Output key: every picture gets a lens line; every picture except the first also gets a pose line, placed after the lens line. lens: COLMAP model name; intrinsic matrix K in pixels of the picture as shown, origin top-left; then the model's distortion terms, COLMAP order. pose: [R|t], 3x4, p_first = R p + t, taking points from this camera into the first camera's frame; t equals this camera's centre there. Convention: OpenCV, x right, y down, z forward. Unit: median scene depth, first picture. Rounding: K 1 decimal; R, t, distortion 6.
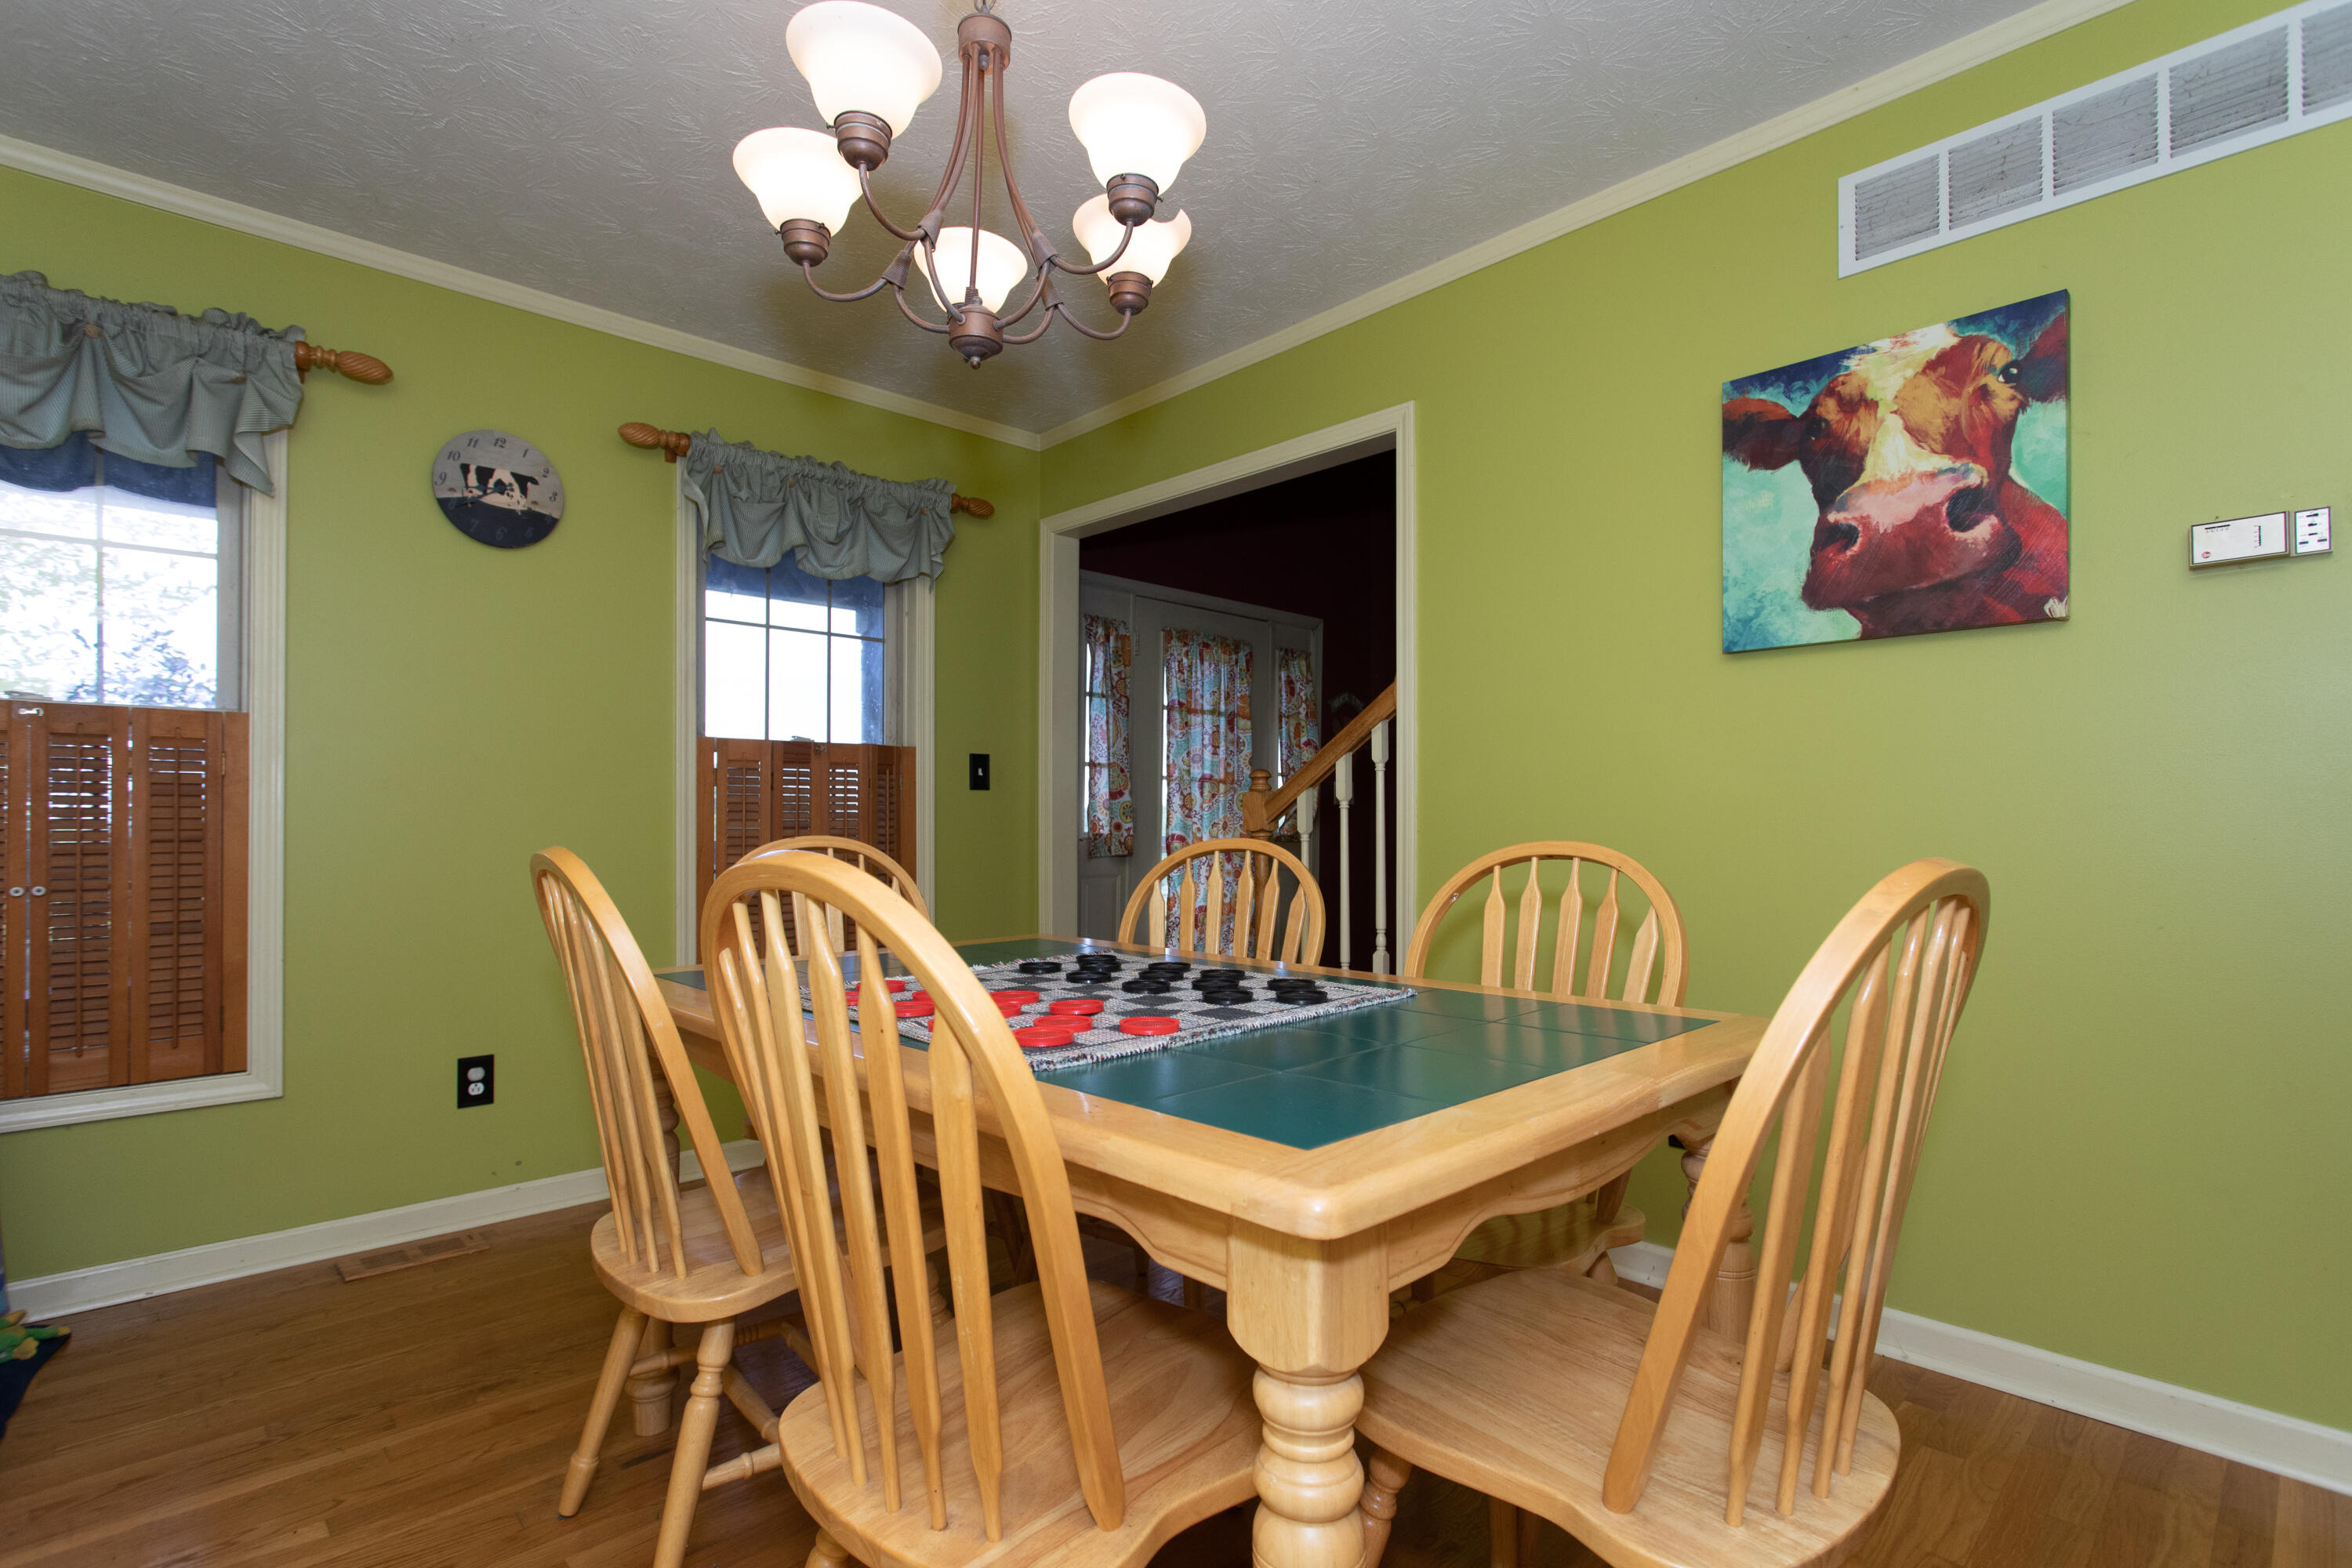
lens RADIAL K [[1110.6, 0, 1177.2], [0, 1110.6, 804.7], [0, 0, 1]] dist [0.000143, -0.000189]
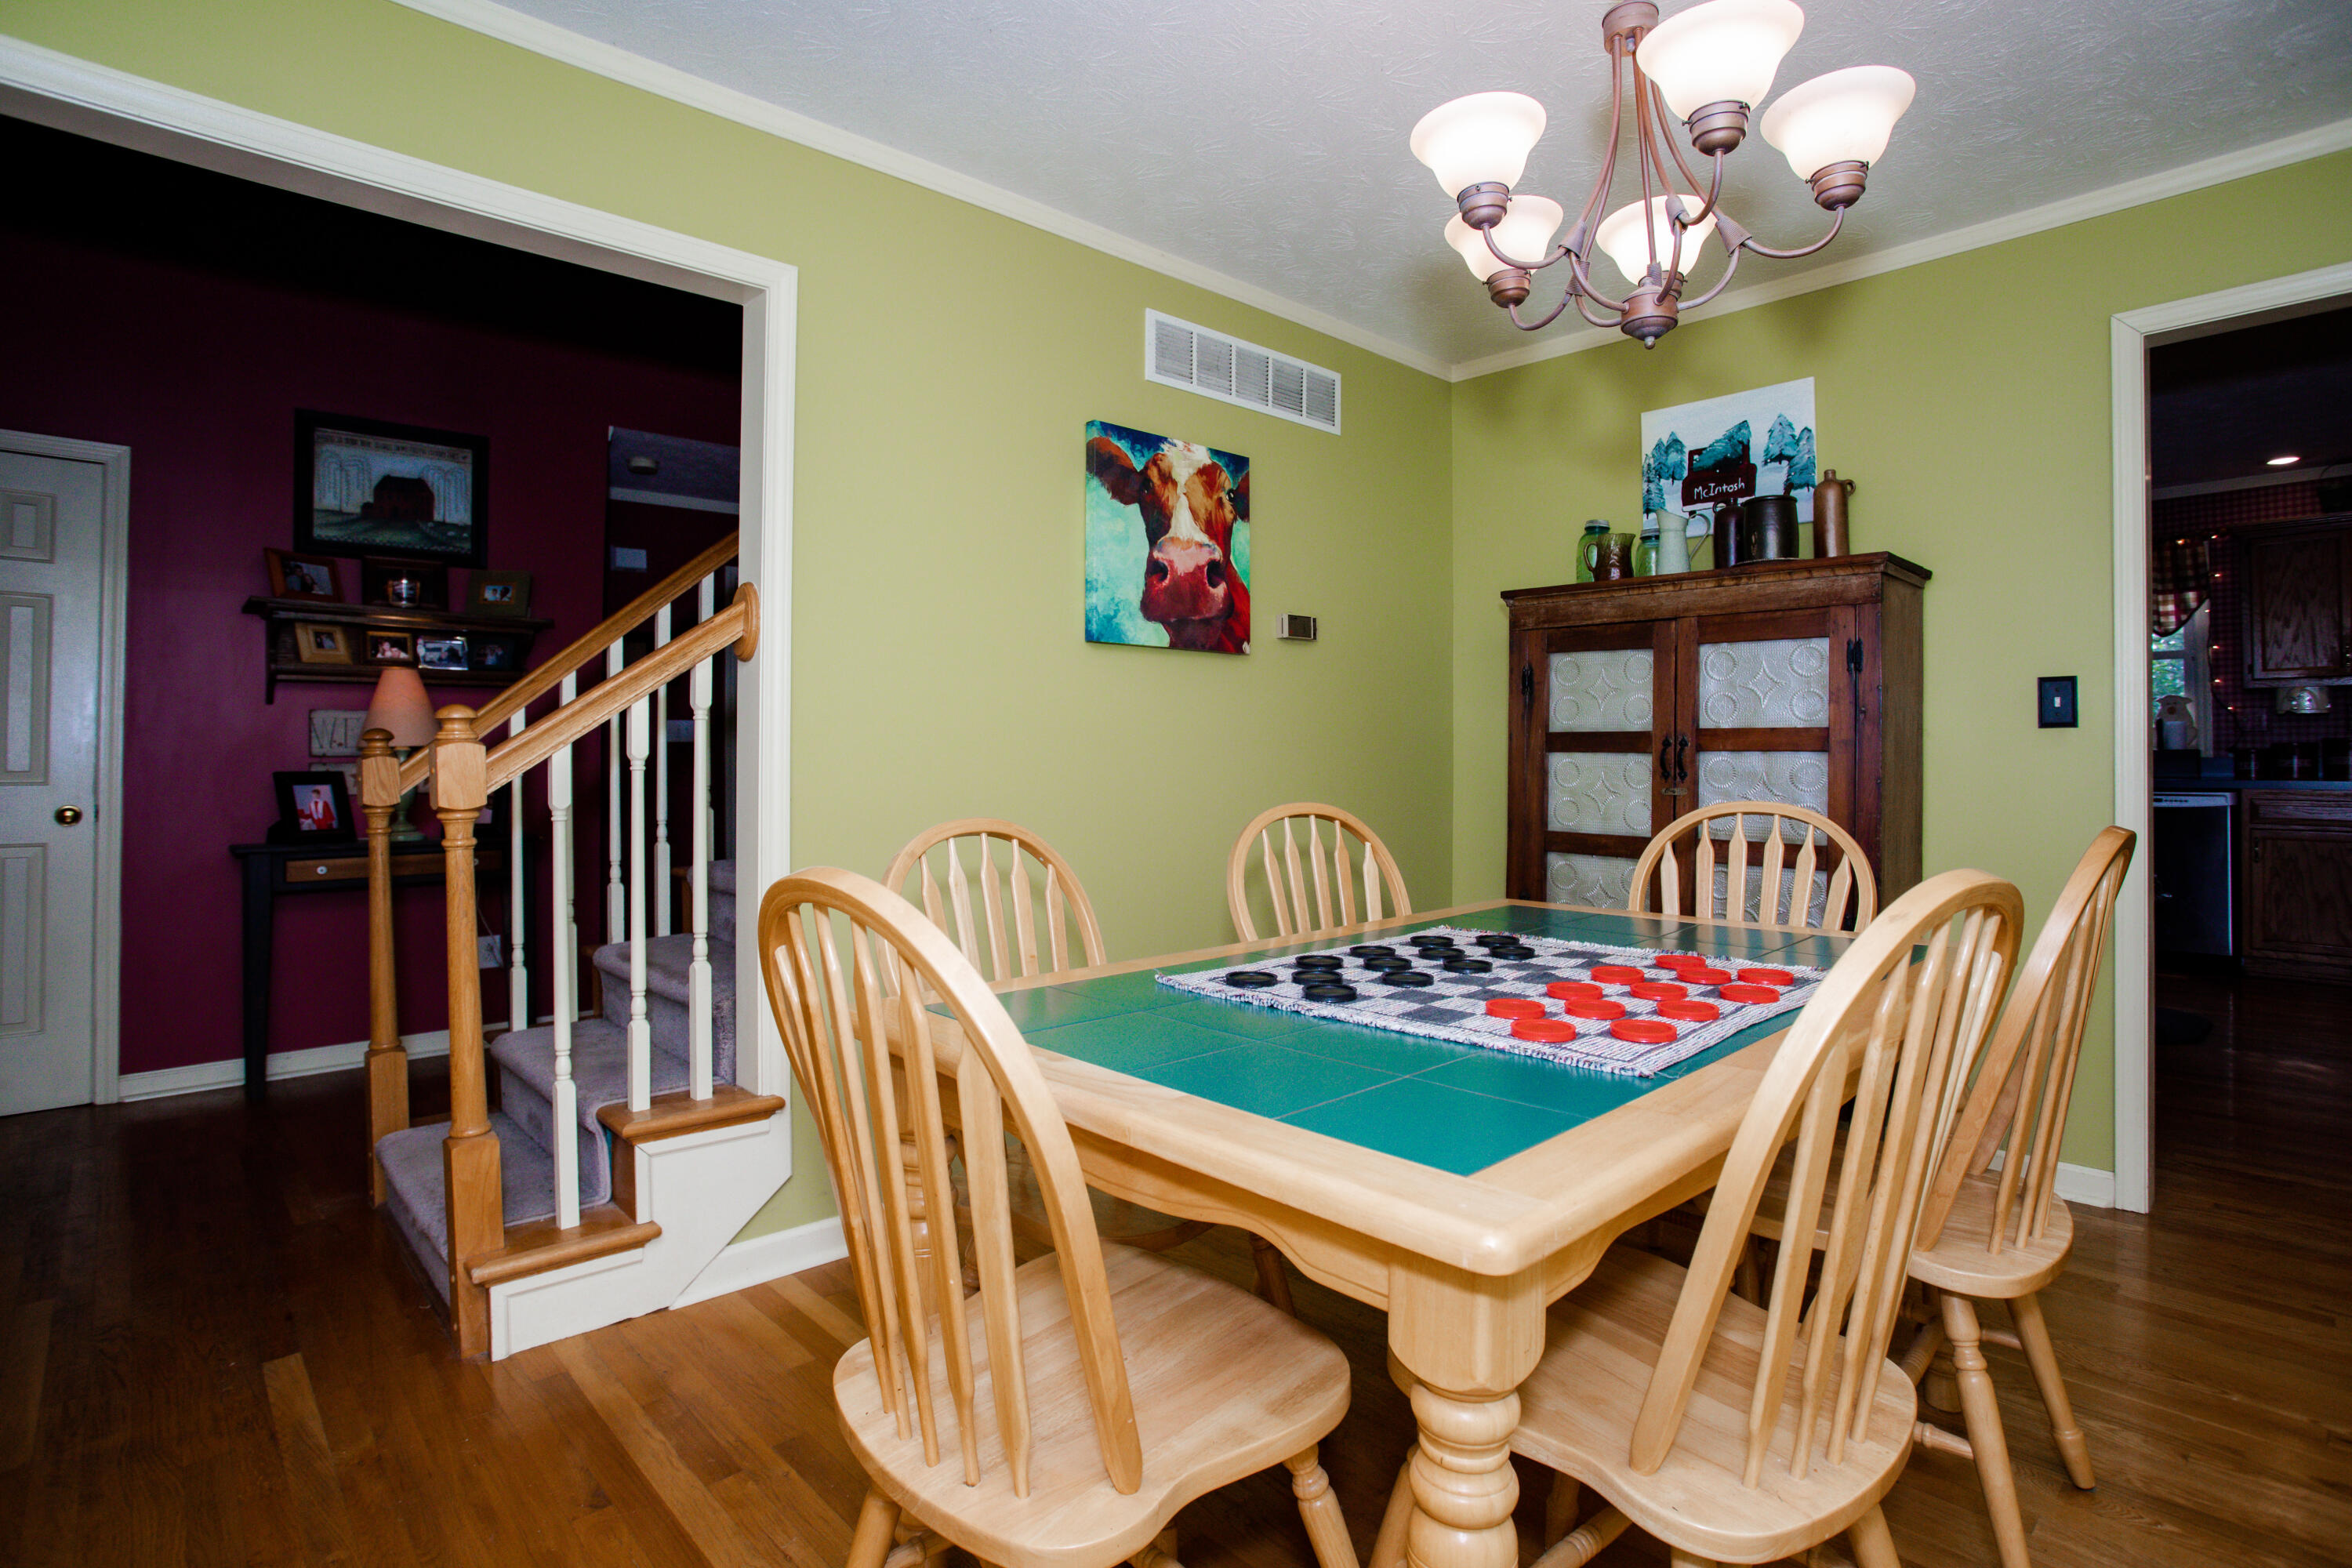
lens RADIAL K [[1161.5, 0, 1180.5], [0, 1161.5, 729.4], [0, 0, 1]] dist [-0.081630, -0.000046]
pose [[0.009481, 0.013252, 0.999867, -0.854991], [-0.016906, 0.999771, -0.013090, -0.028170], [-0.999812, -0.016779, 0.009702, 0.987641]]
